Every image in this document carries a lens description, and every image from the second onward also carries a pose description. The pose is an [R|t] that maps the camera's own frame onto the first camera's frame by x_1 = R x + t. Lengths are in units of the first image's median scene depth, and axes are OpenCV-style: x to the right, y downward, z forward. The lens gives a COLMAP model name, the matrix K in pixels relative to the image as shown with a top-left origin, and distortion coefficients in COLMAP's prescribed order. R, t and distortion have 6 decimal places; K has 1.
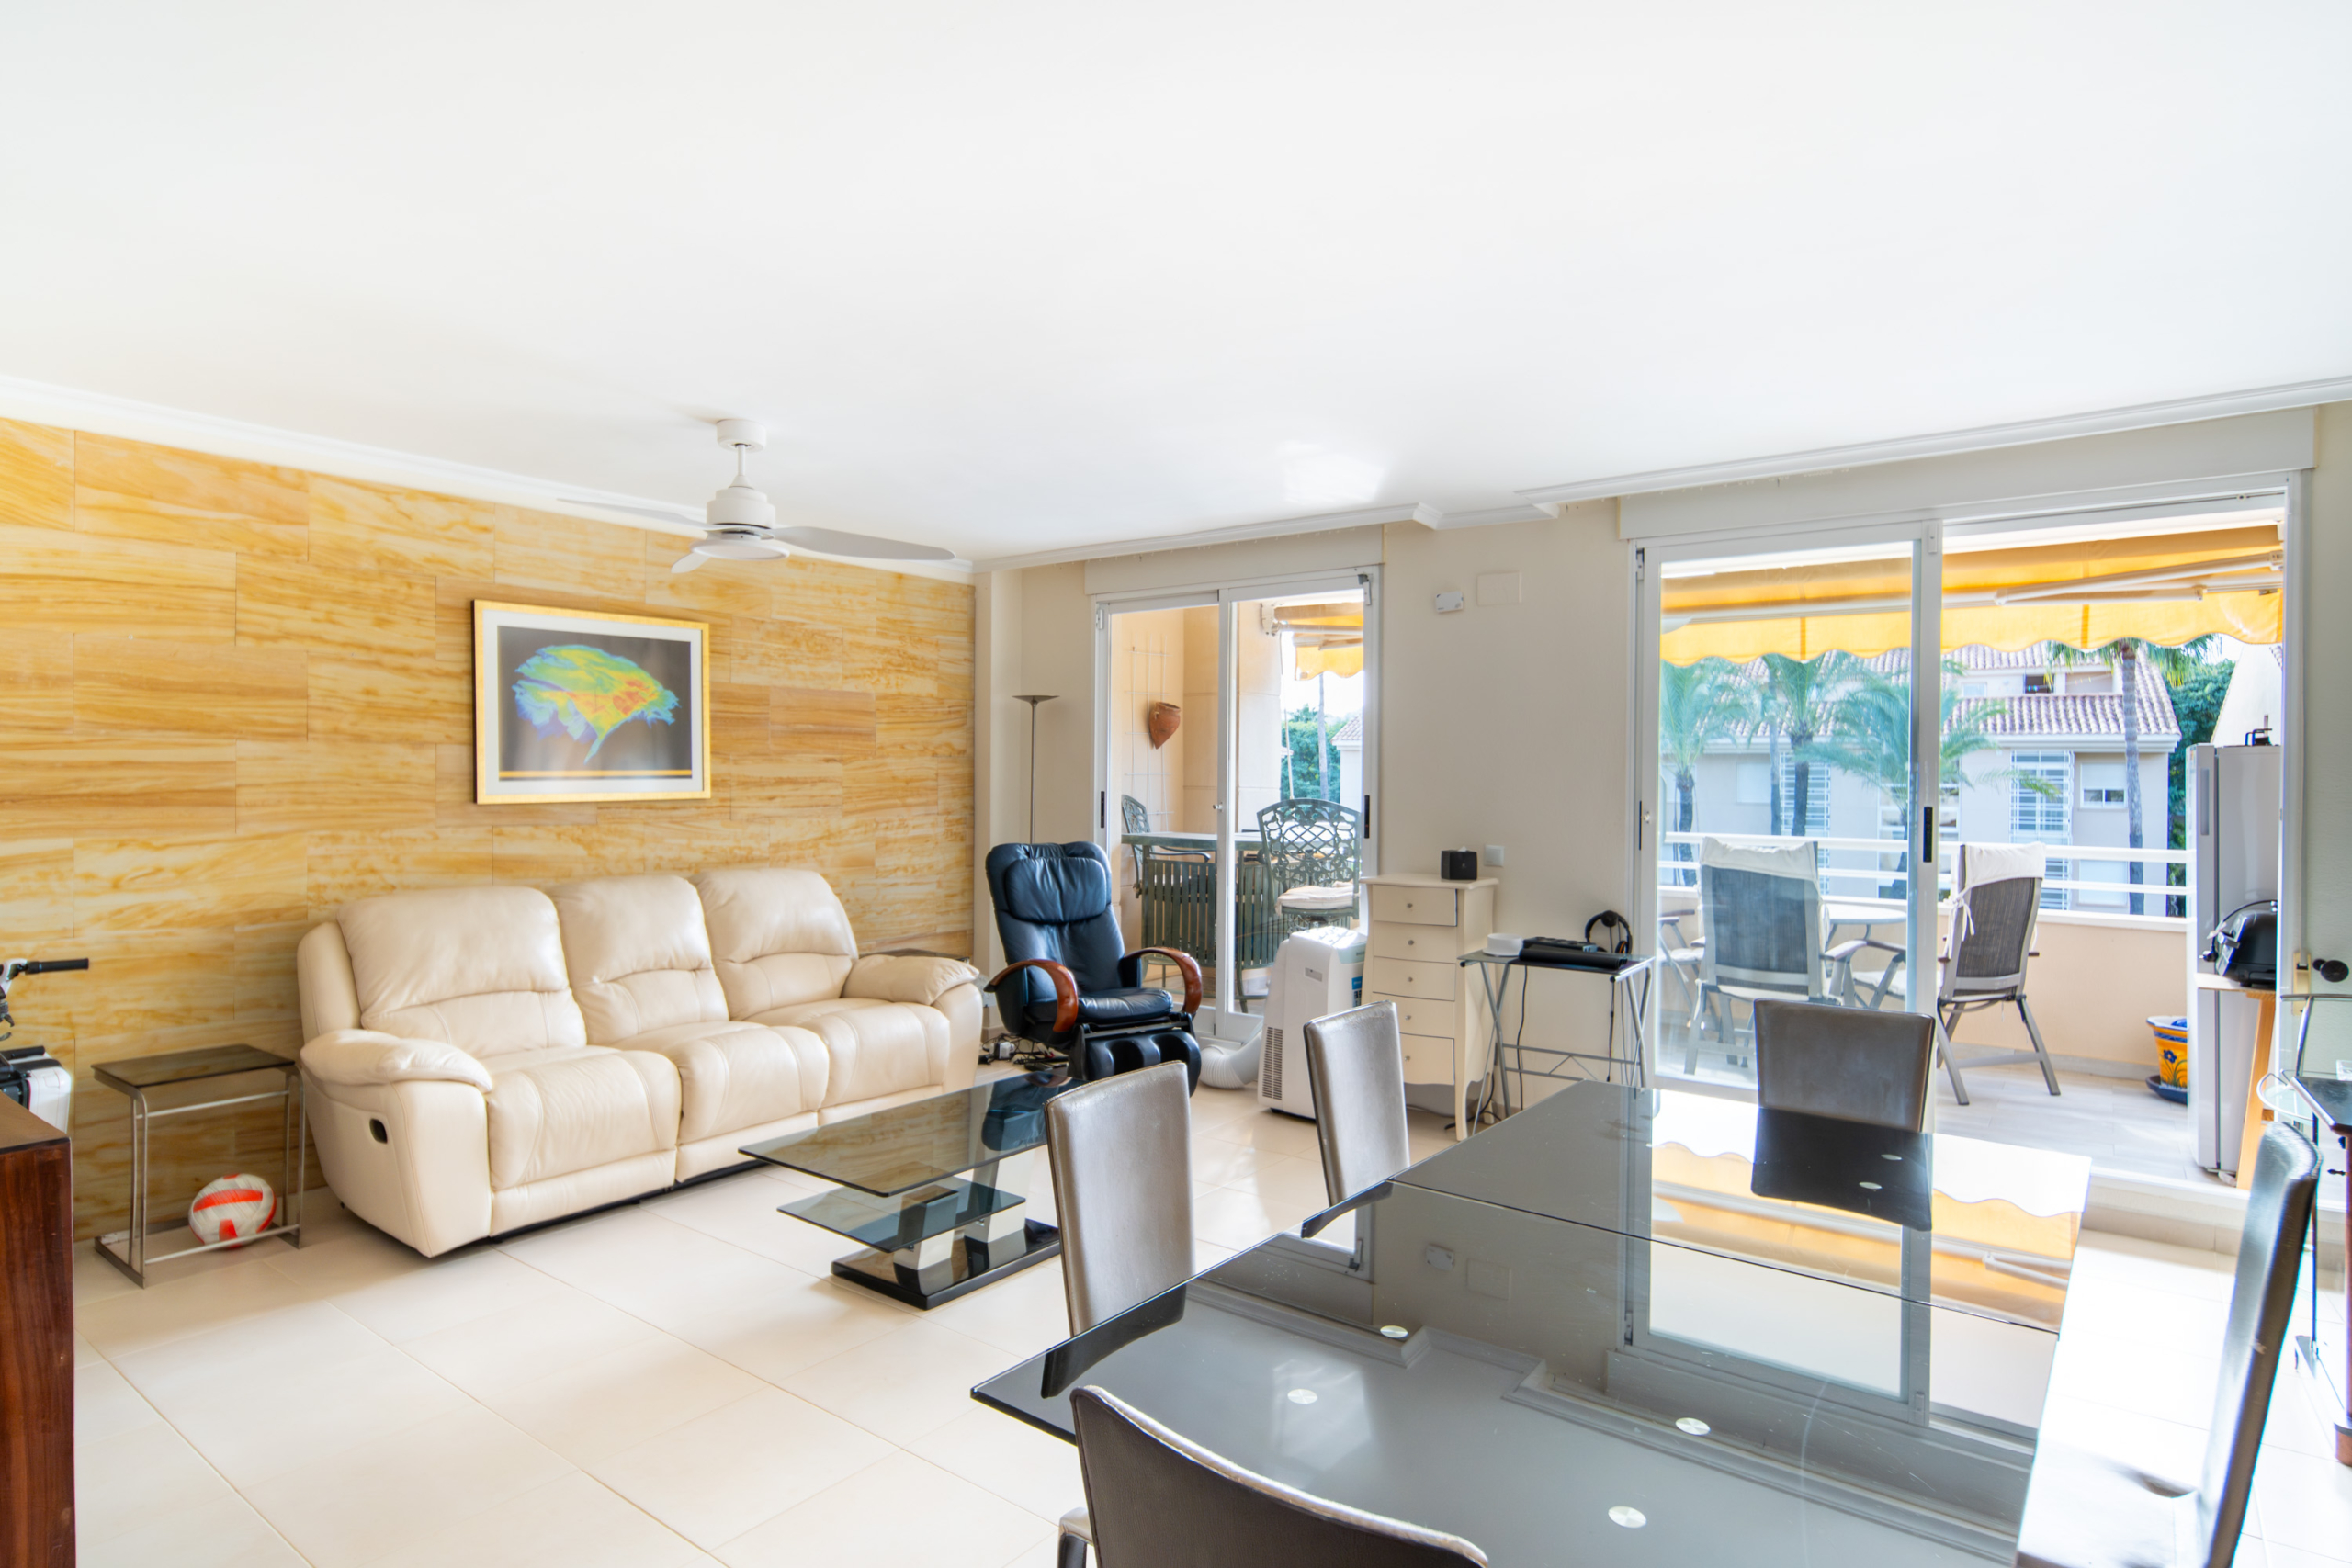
lens RADIAL K [[1259.9, 0, 1163.3], [0, 1259.9, 783.8], [0, 0, 1]] dist [0.001518, 0.000409]
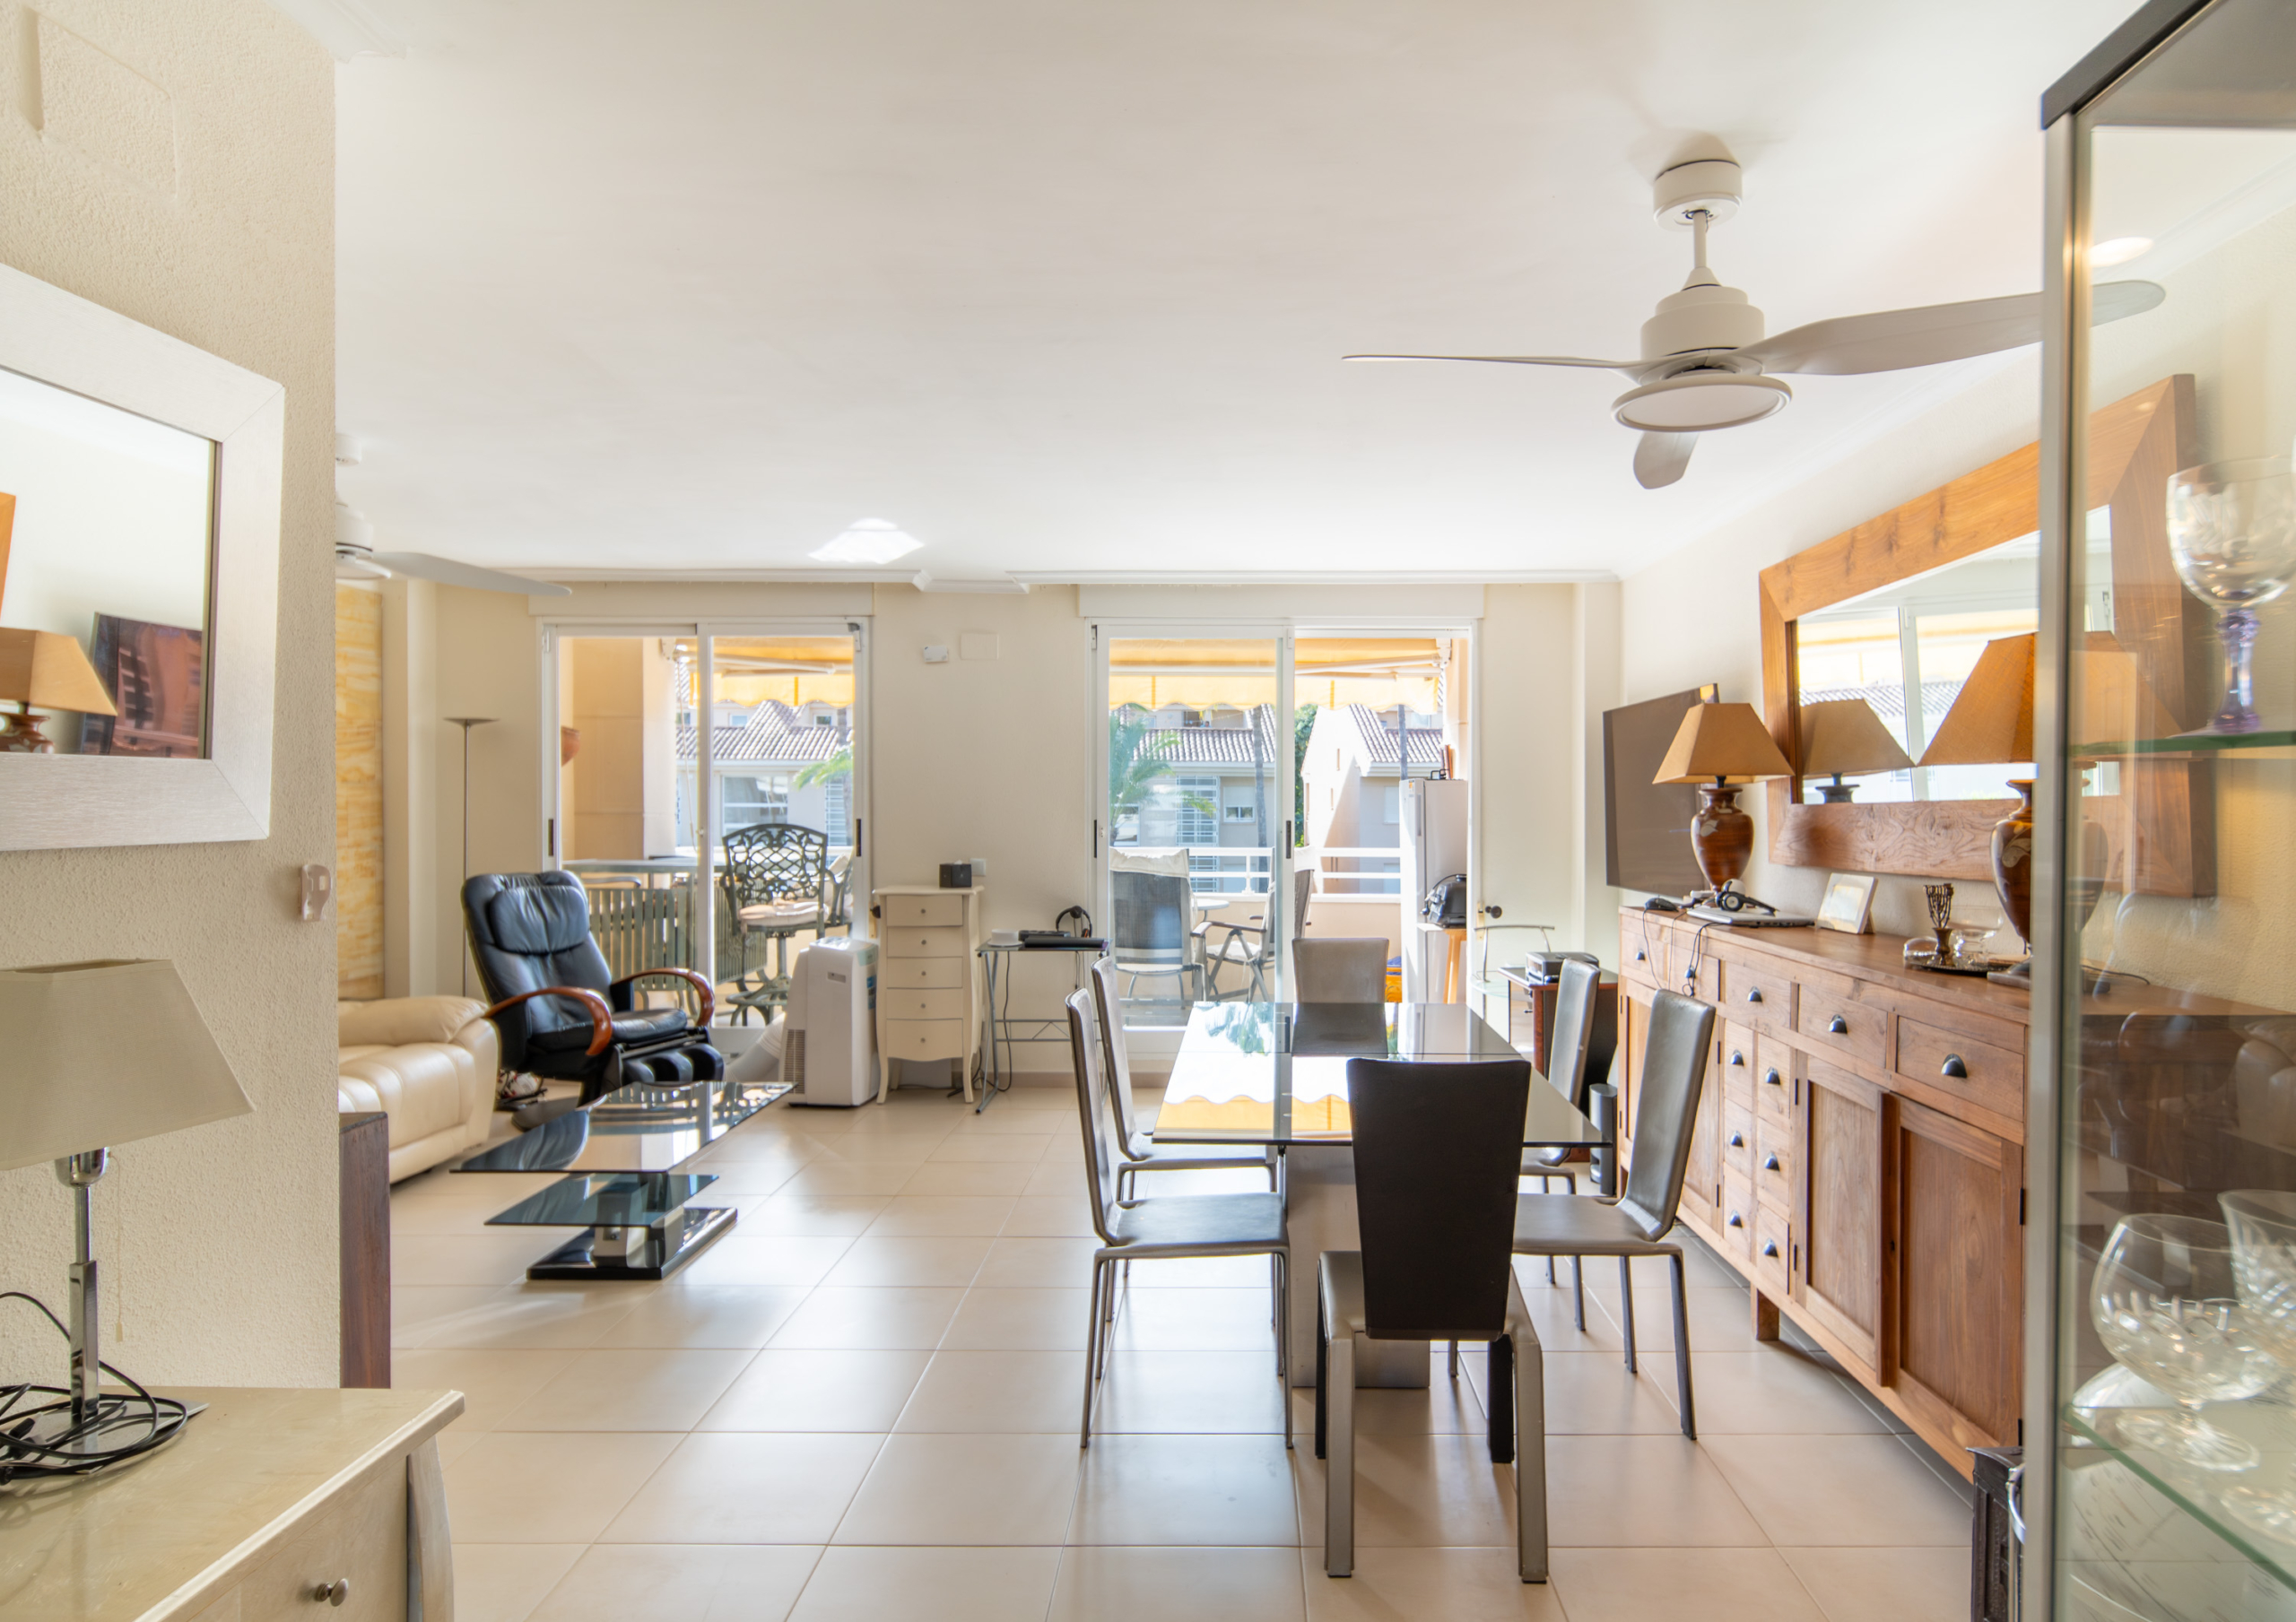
lens RADIAL K [[1408.6, 0, 1159.5], [0, 1408.6, 808.9], [0, 0, 1]] dist [0.003321, -0.000143]
pose [[0.812095, -0.009463, 0.583448, -0.453558], [0.007959, 0.999955, 0.005140, -0.005376], [-0.583471, 0.000469, 0.812134, -0.236087]]
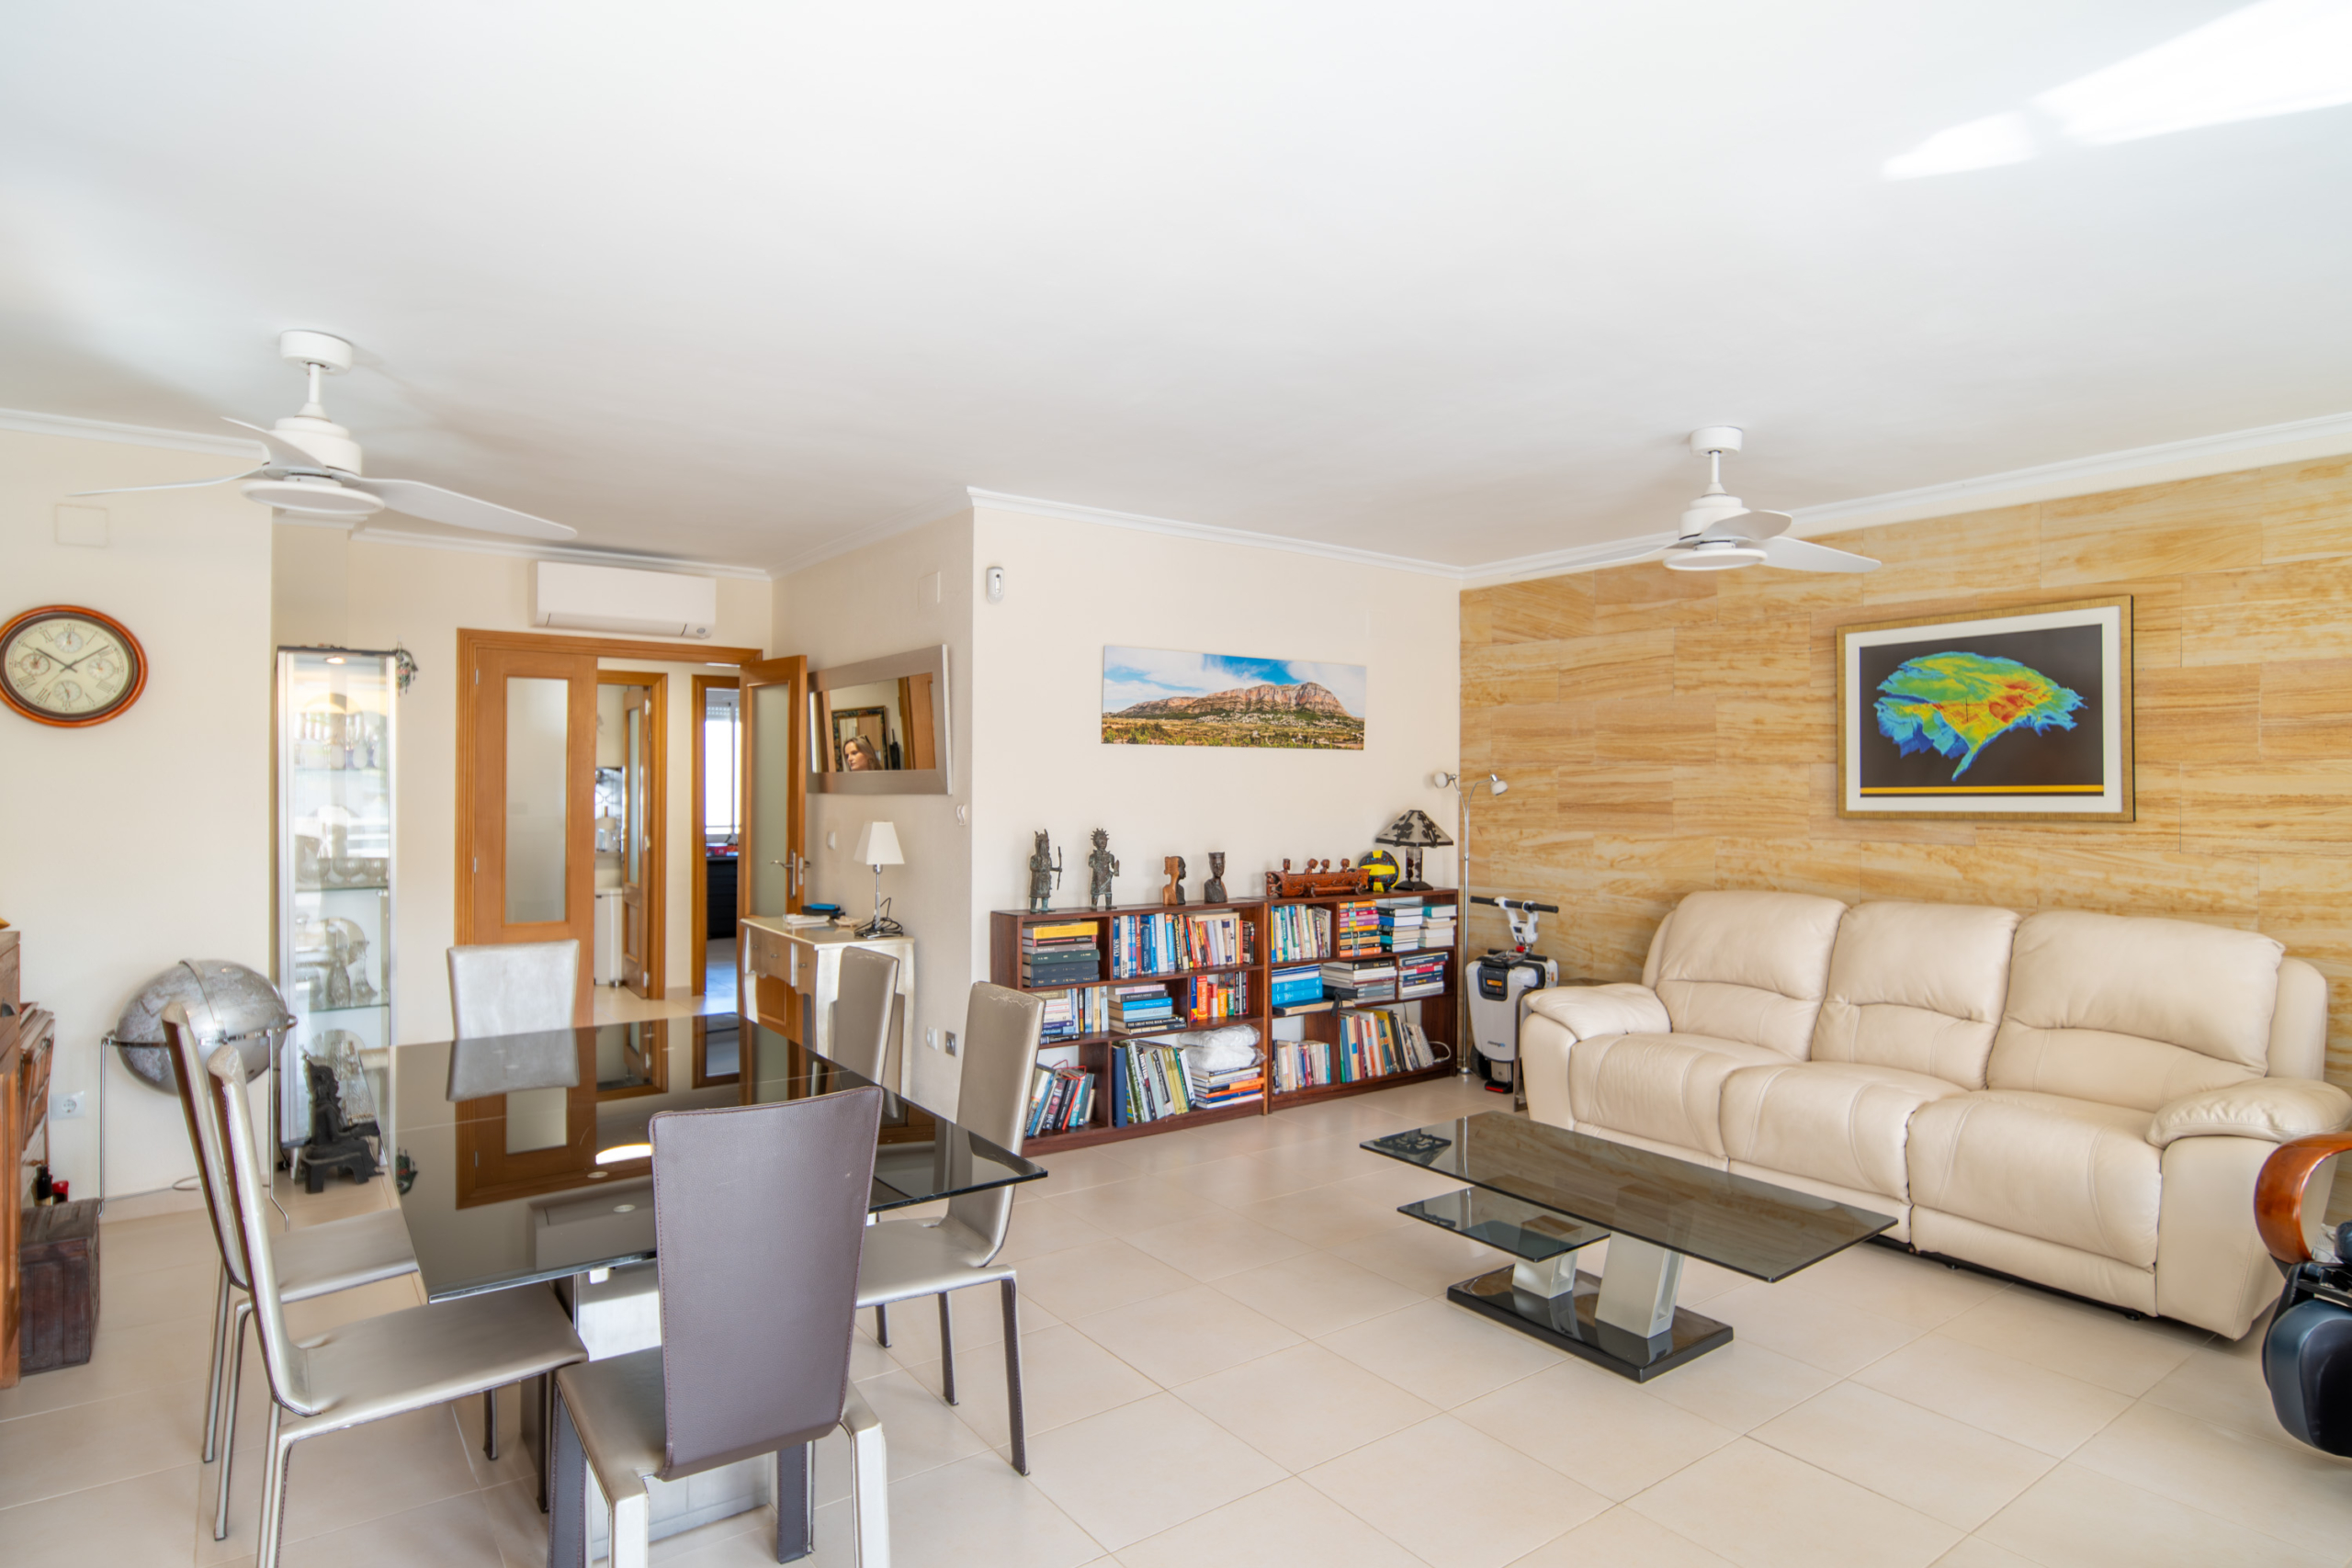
lens RADIAL K [[1259.9, 0, 1177.1], [0, 1259.9, 790.2], [0, 0, 1]] dist [0.001518, 0.000409]
pose [[-0.272101, -0.000725, -0.962269, 0.547956], [-0.006616, 0.999977, 0.001117, -0.004919], [0.962246, 0.006670, -0.272099, 0.655308]]
